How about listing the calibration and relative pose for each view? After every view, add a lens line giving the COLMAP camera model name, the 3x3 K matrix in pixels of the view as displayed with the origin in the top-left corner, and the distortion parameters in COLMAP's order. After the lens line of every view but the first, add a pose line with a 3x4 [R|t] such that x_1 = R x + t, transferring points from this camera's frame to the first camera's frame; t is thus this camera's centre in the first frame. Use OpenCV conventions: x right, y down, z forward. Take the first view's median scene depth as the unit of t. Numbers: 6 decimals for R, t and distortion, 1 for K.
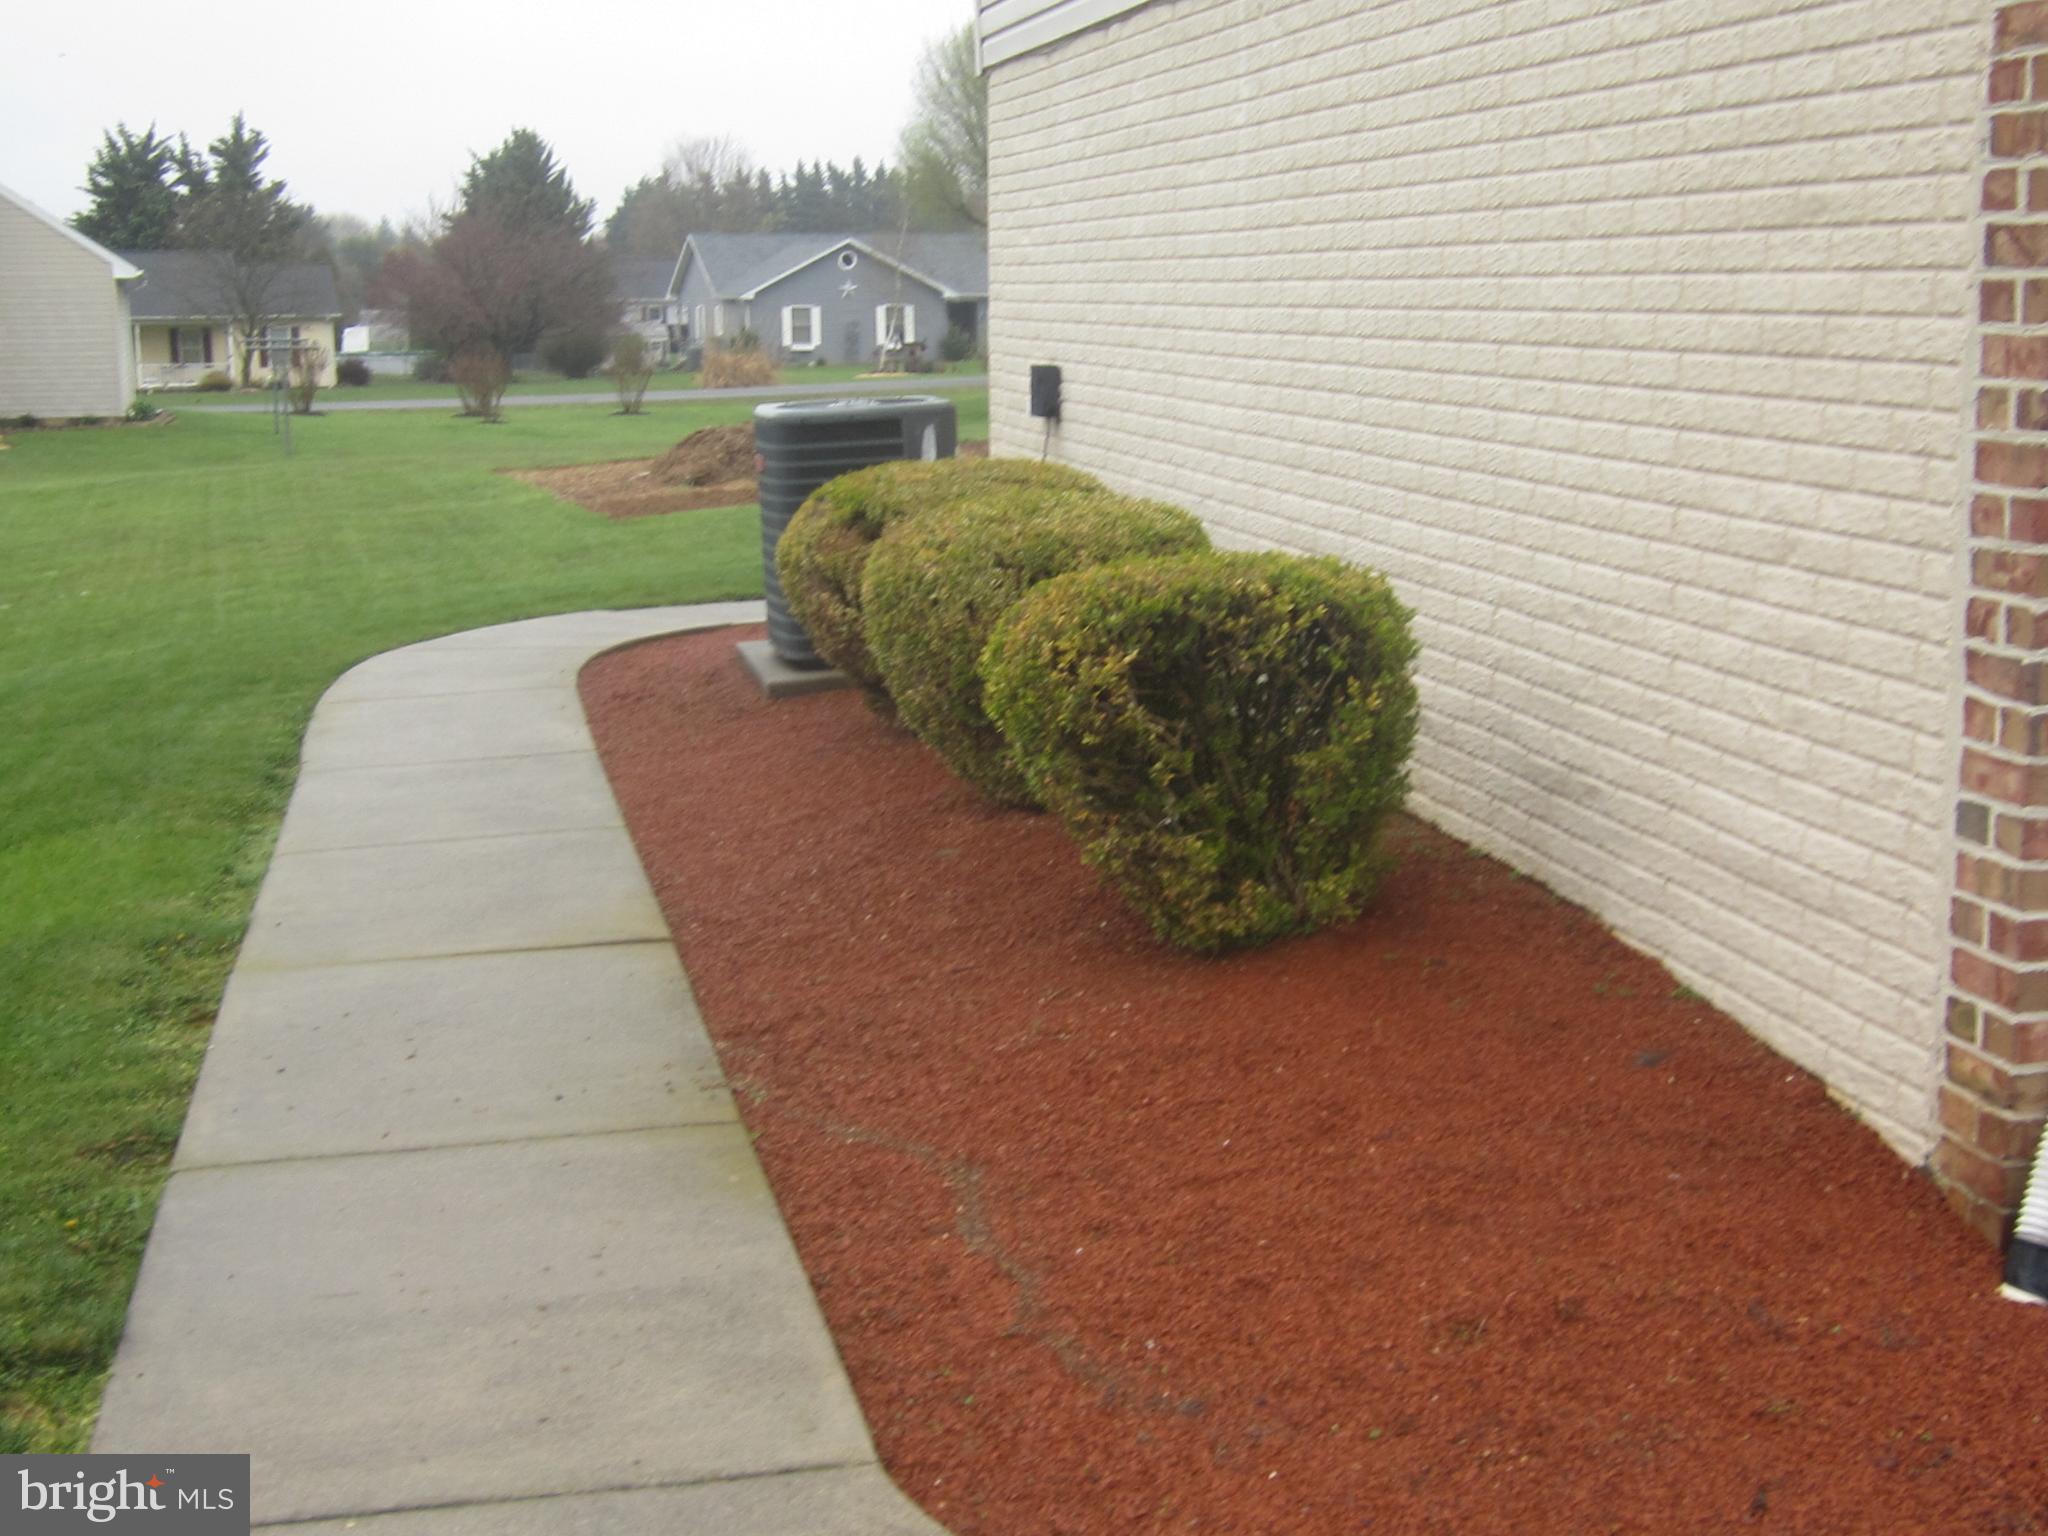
lens RADIAL K [[2600.6, 0, 994.7], [0, 2600.6, 759.6], [0, 0, 1]] dist [-0.028277, -0.028294]
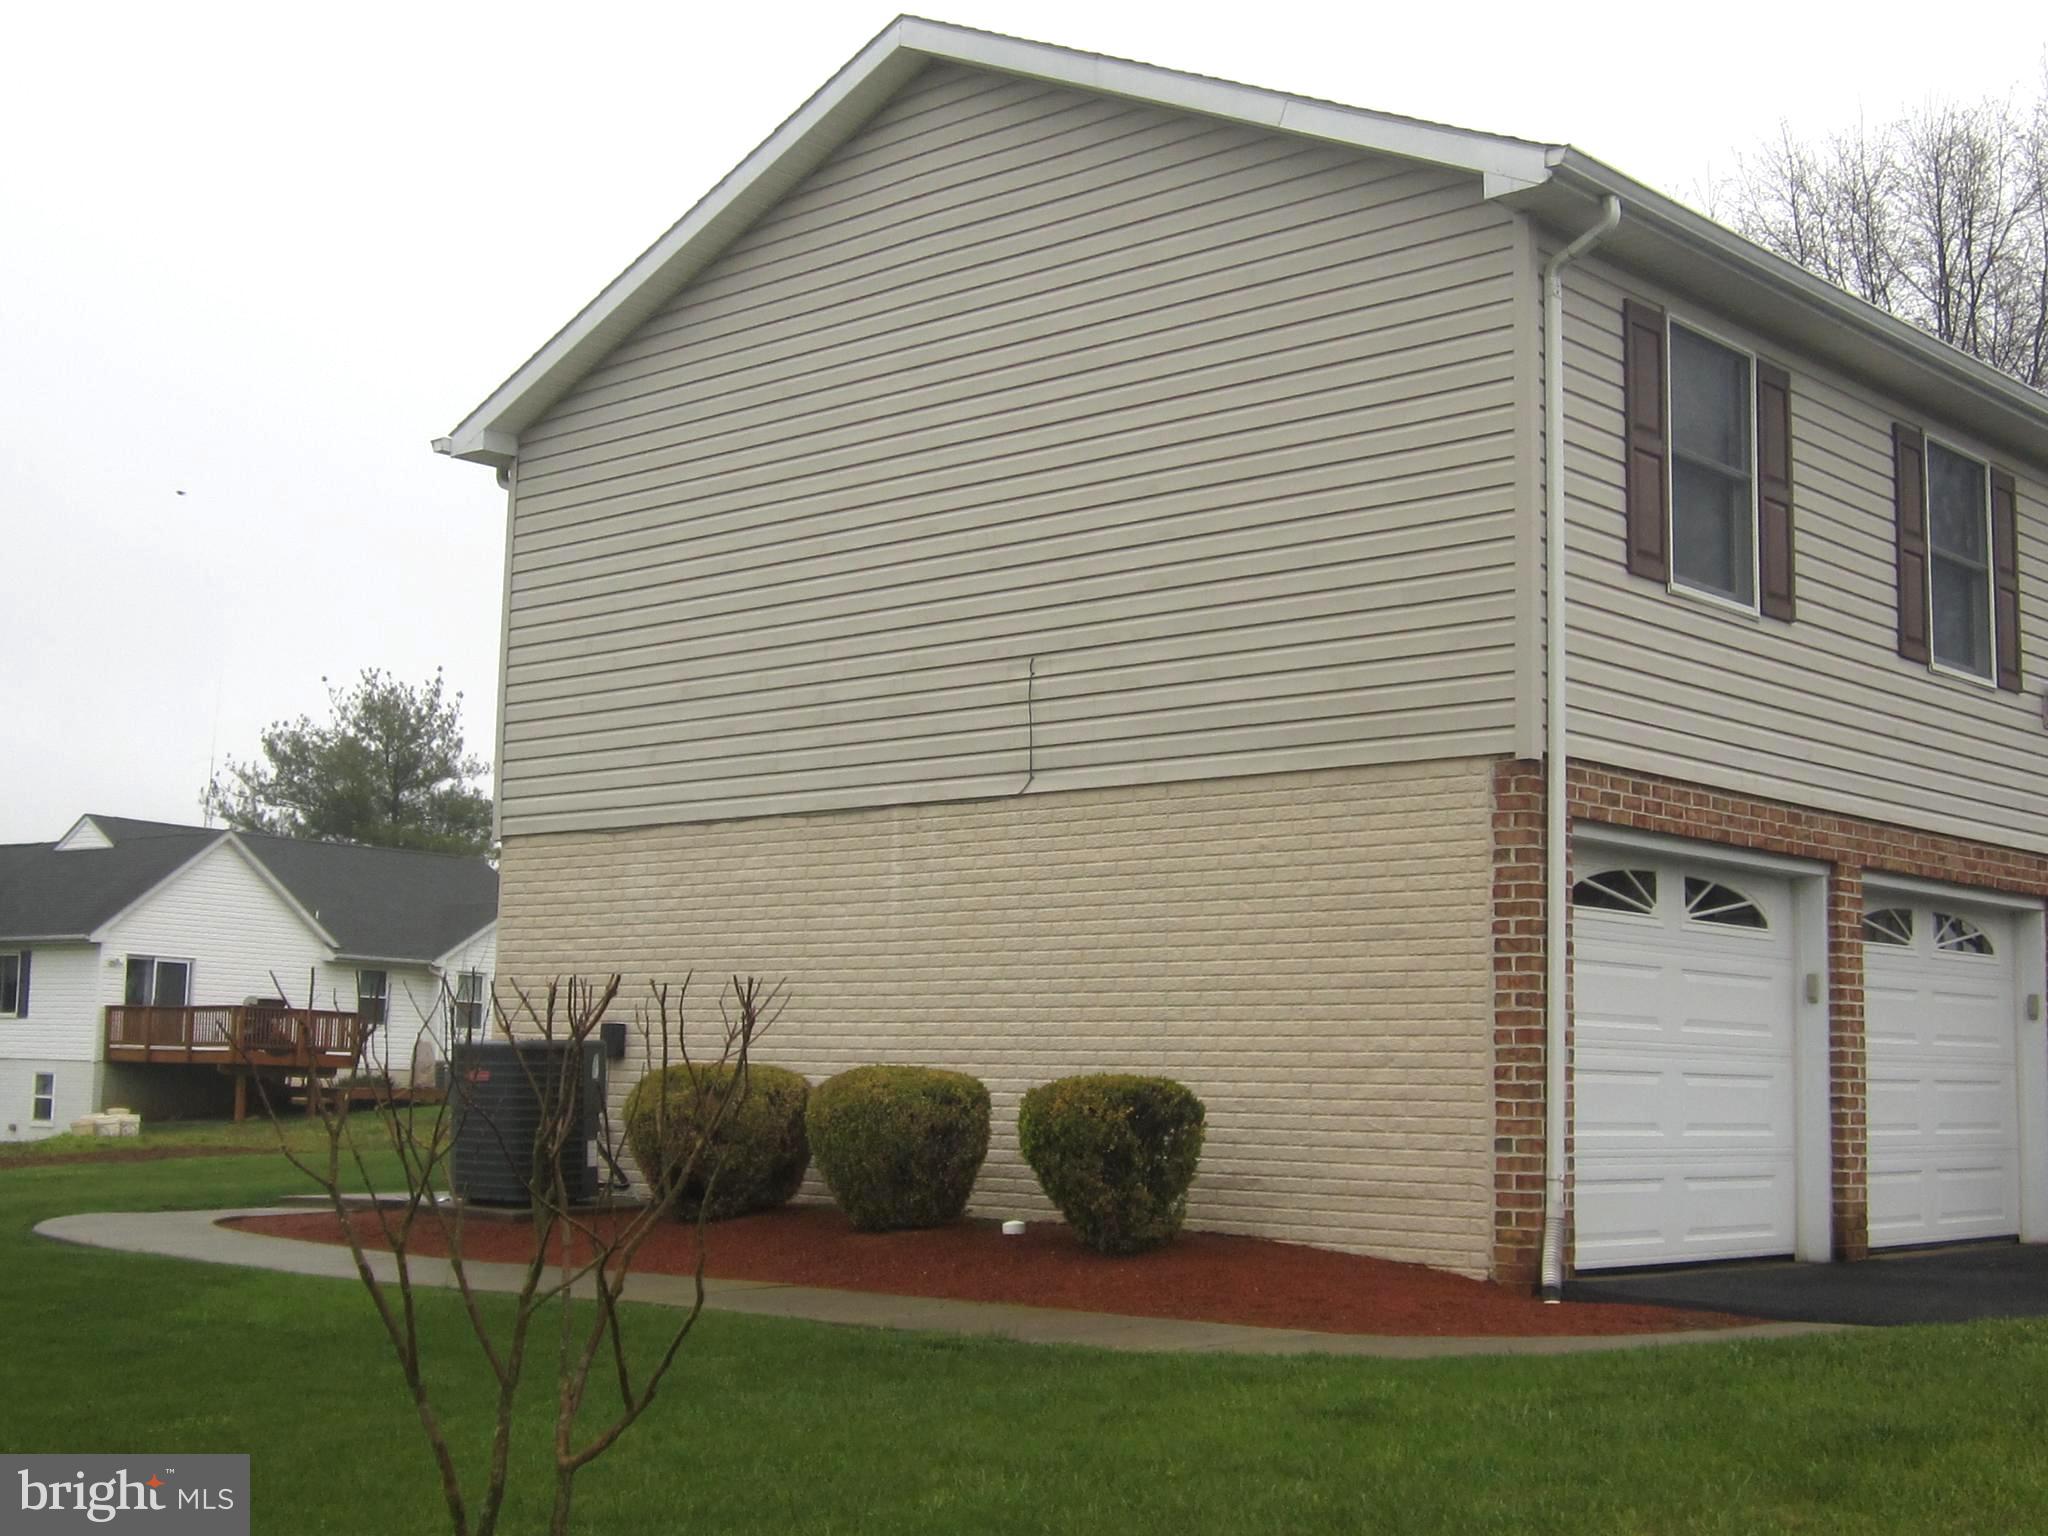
lens RADIAL K [[2600.6, 0, 994.7], [0, 2600.6, 759.6], [0, 0, 1]] dist [-0.028277, -0.028294]
pose [[0.821060, 0.099679, 0.562072, -1.726173], [0.071775, 0.958795, -0.274883, 0.361990], [-0.566311, 0.266038, 0.780074, -1.018779]]
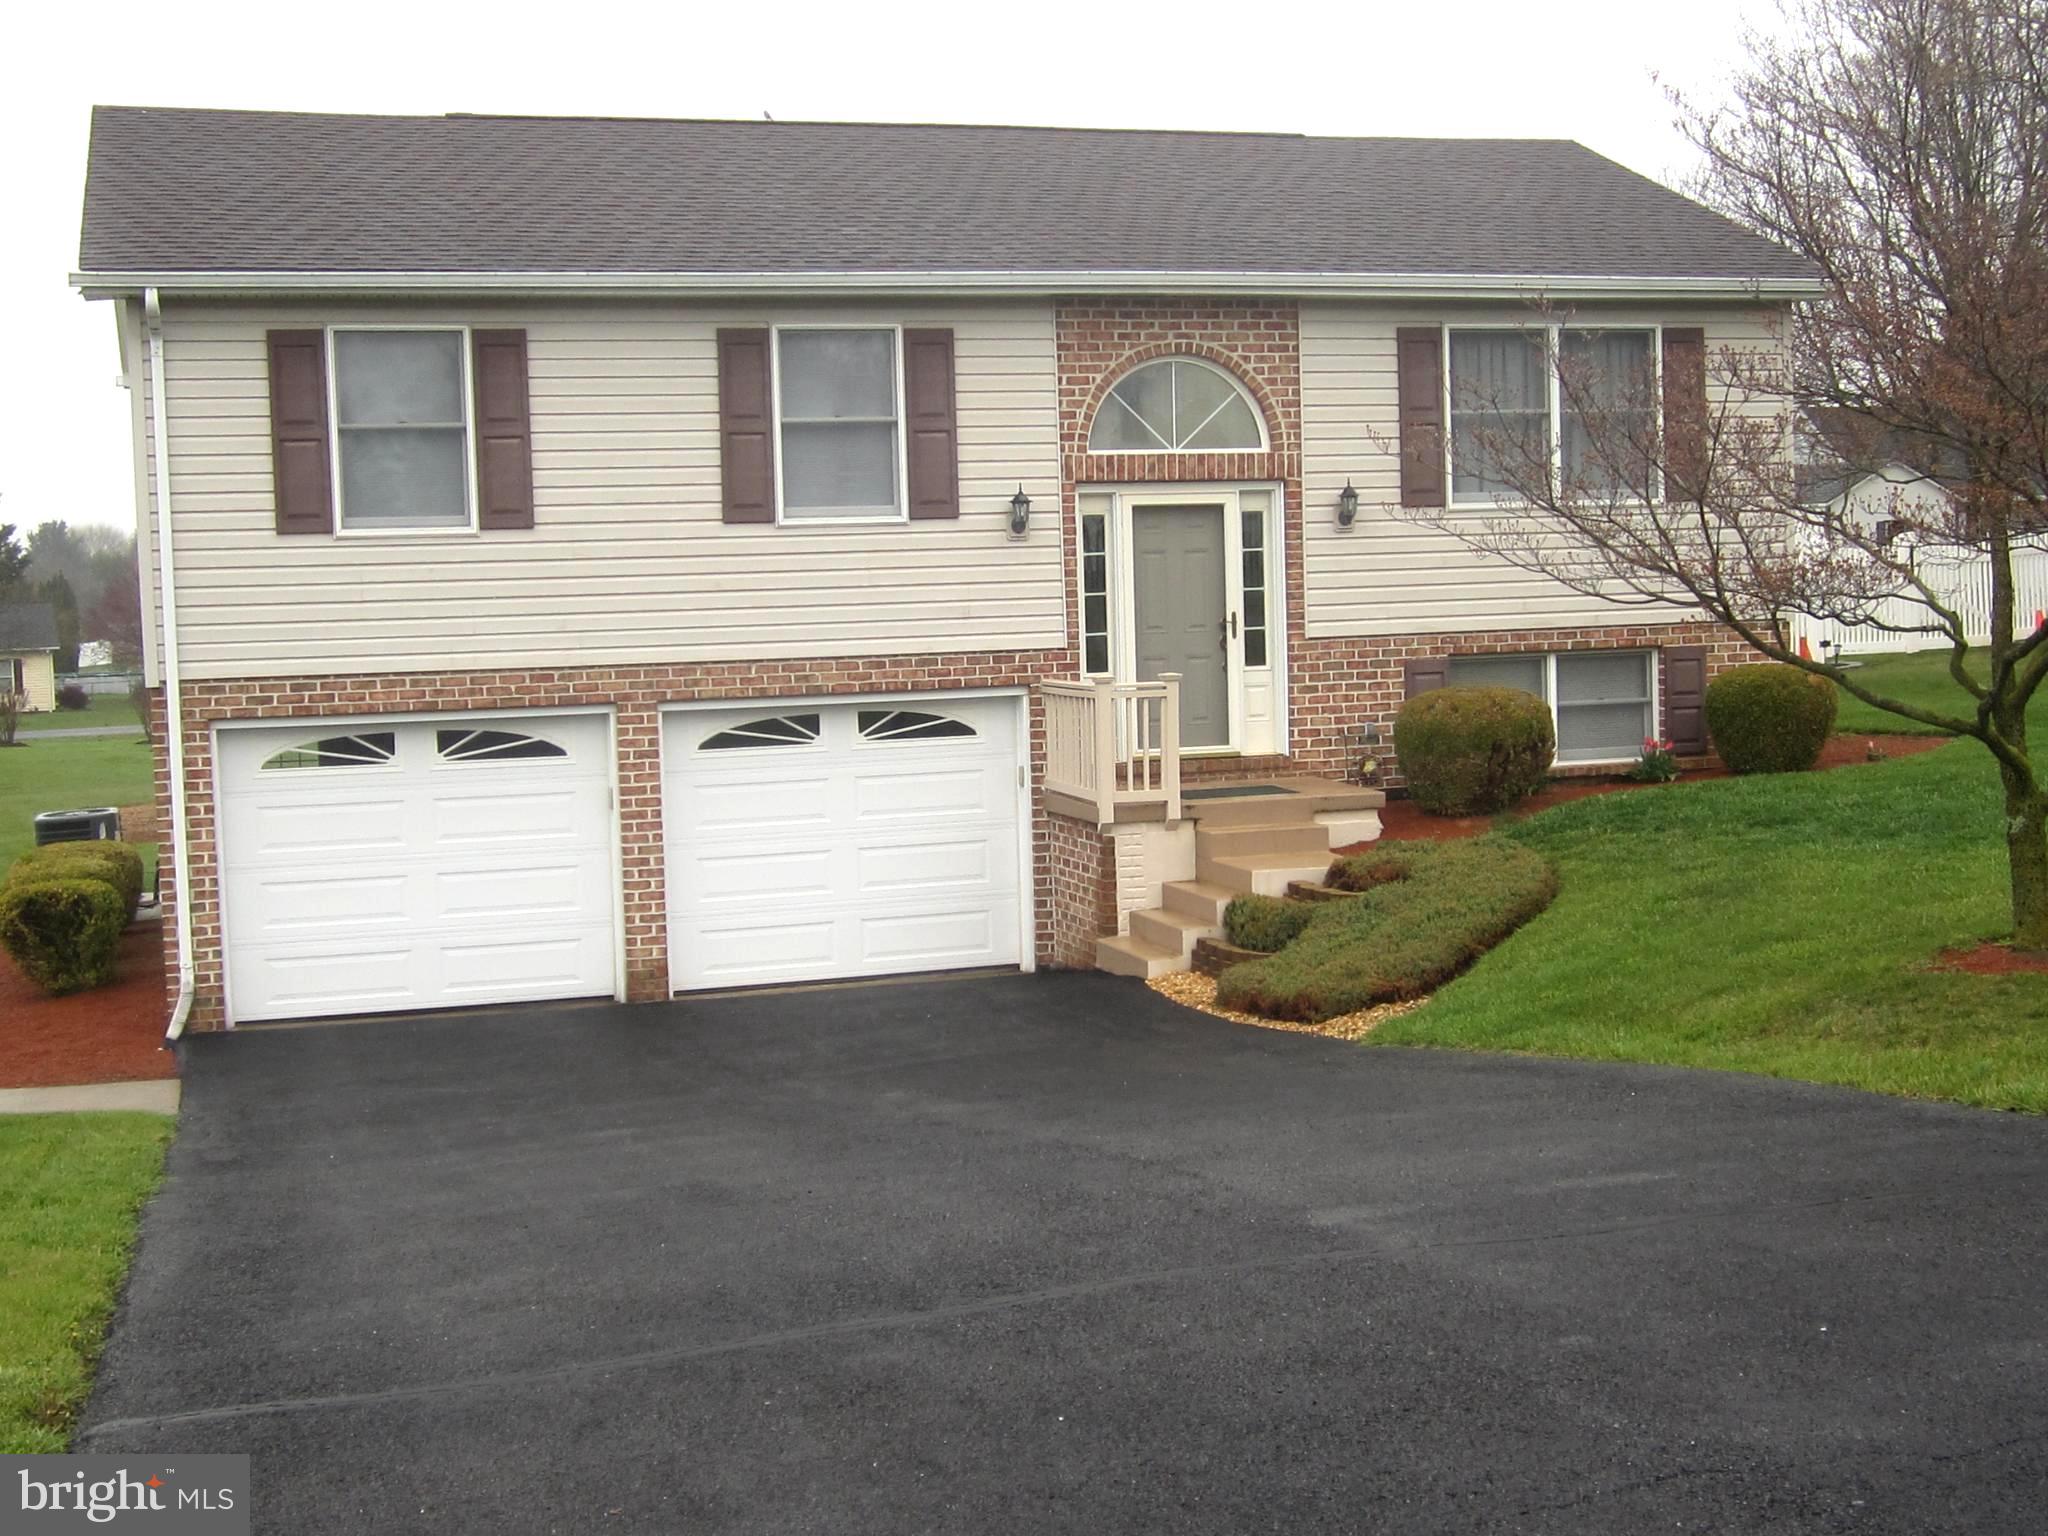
lens RADIAL K [[2600.6, 0, 994.7], [0, 2600.6, 759.6], [0, 0, 1]] dist [-0.028277, -0.028294]
pose [[0.997434, -0.021311, 0.068341, 1.470333], [0.028583, 0.993819, -0.107269, 0.222635], [-0.065633, 0.108947, 0.991878, -3.387860]]
